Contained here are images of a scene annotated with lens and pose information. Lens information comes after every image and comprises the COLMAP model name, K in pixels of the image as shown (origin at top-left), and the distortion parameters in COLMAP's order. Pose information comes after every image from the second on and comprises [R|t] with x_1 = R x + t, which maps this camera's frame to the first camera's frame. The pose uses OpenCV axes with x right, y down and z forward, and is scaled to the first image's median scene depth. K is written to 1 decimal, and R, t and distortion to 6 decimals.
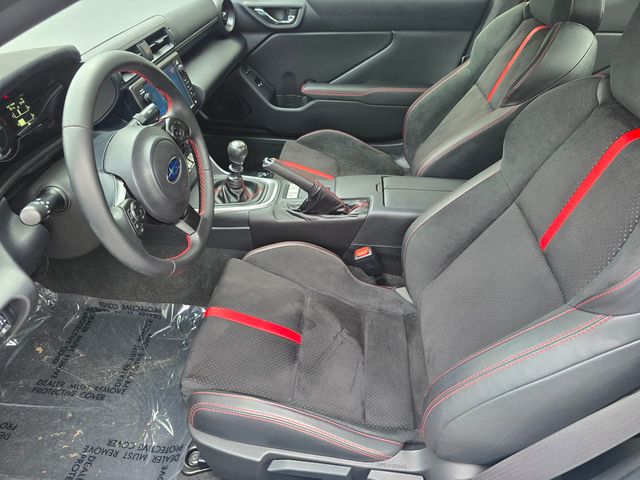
lens RADIAL K [[416.5, 0, 320.0], [0, 416.5, 240.0], [0, 0, 1]] dist [0.061755, -0.057109]
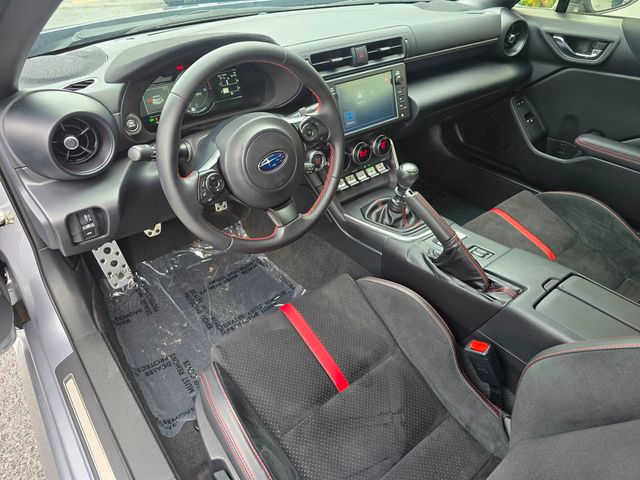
lens RADIAL K [[416.5, 0, 320.0], [0, 416.5, 240.0], [0, 0, 1]] dist [0.061755, -0.057109]
pose [[0.698840, 0.412234, -0.584539, 0.256343], [-0.435377, 0.893546, 0.109643, -0.097409], [0.567511, 0.177872, 0.803923, 0.171901]]
